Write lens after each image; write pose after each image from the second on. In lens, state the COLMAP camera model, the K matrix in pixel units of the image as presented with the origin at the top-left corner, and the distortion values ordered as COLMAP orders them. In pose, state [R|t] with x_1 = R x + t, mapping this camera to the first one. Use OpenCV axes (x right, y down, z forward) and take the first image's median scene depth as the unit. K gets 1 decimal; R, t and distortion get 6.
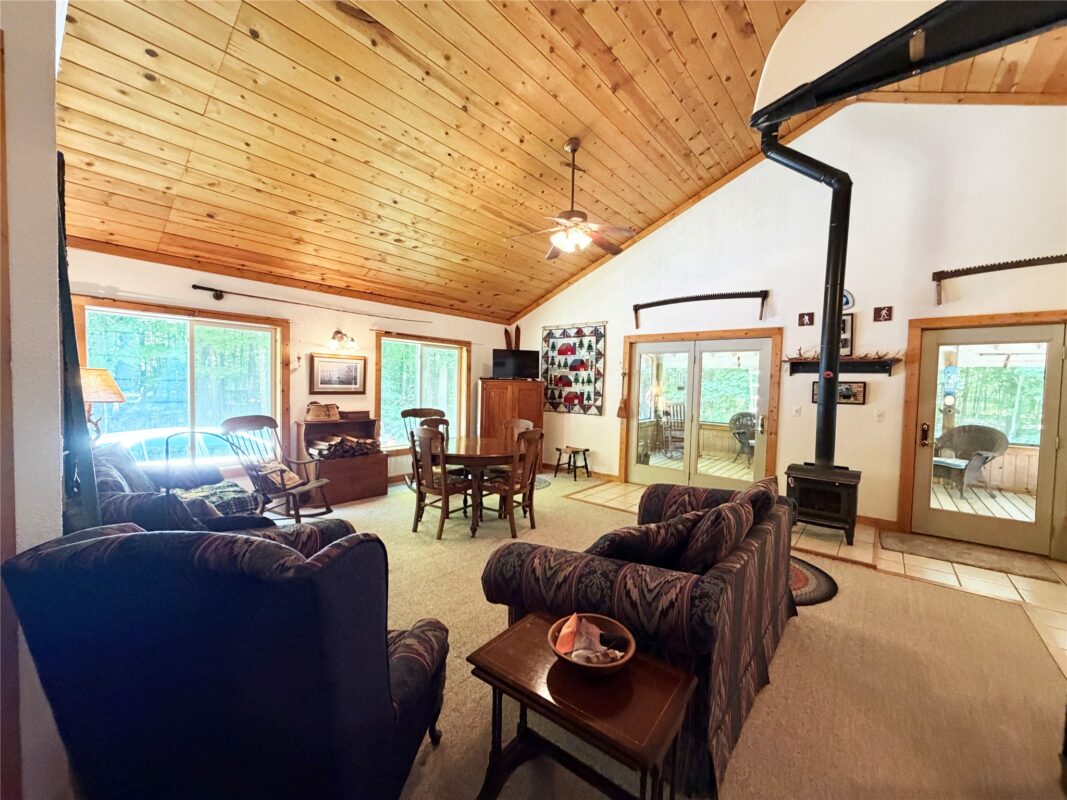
lens RADIAL K [[425.4, 0, 531.8], [0, 425.4, 401.8], [0, 0, 1]] dist [0.000371, -0.000107]
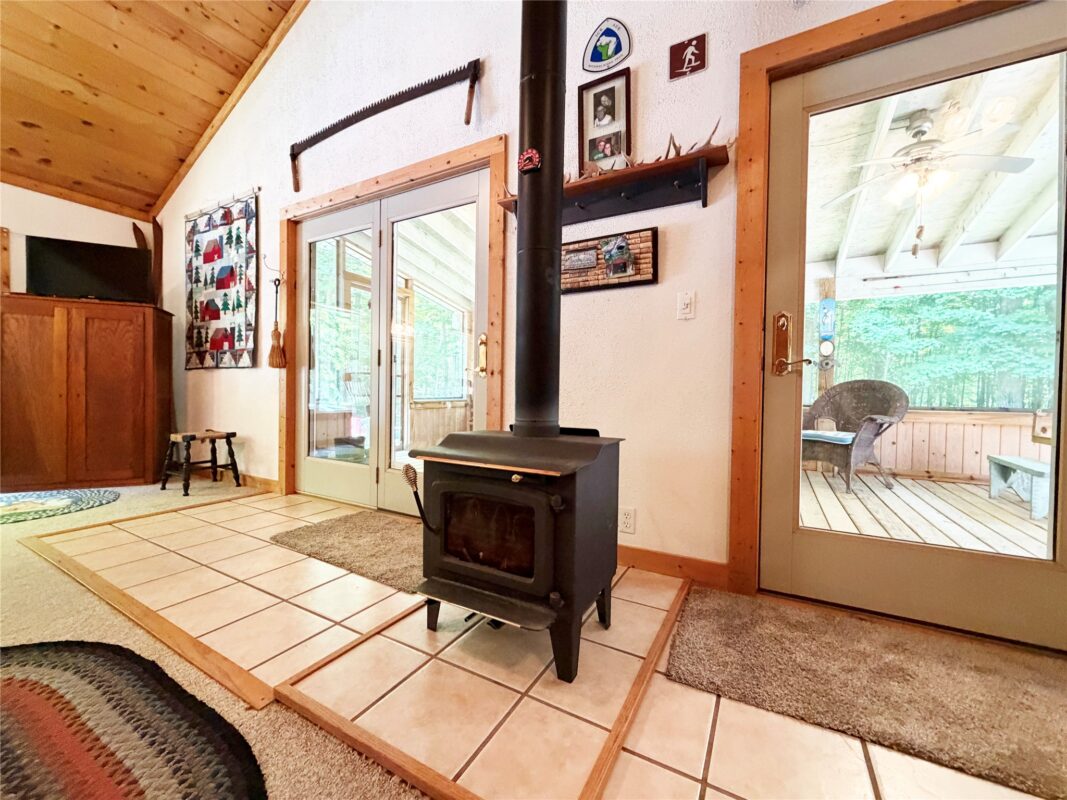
lens RADIAL K [[425.4, 0, 531.8], [0, 425.4, 401.8], [0, 0, 1]] dist [0.000371, -0.000107]
pose [[0.984339, -0.013831, 0.175744, 0.428911], [0.016285, 0.999789, -0.012528, 0.091564], [-0.175533, 0.015194, 0.984356, 0.448287]]
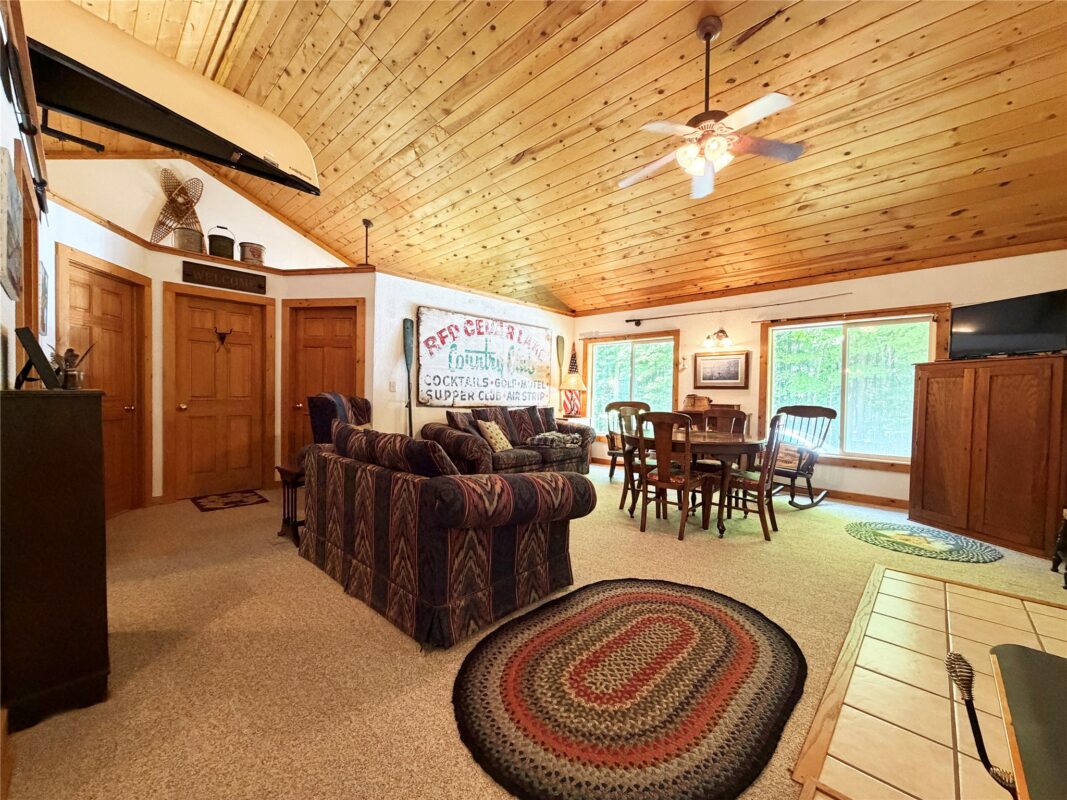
lens RADIAL K [[425.4, 0, 531.8], [0, 425.4, 401.8], [0, 0, 1]] dist [0.000371, -0.000107]
pose [[-0.067598, -0.007777, -0.997682, 0.562718], [-0.060836, 0.998141, -0.003659, 0.041302], [0.995856, 0.060448, -0.067945, 0.521464]]
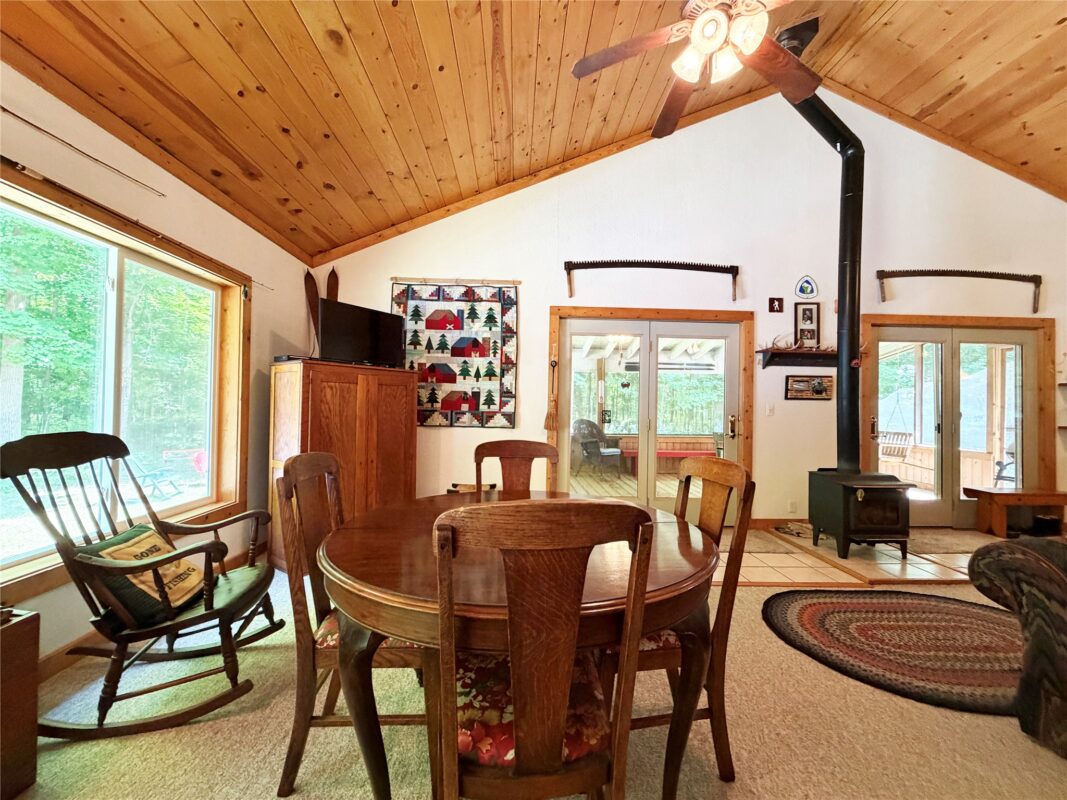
lens RADIAL K [[425.4, 0, 531.8], [0, 425.4, 401.8], [0, 0, 1]] dist [0.000371, -0.000107]
pose [[0.746901, -0.004879, 0.664918, -0.249839], [0.029549, 0.999229, -0.025860, 0.011163], [-0.664279, 0.038963, 0.746469, 0.536665]]
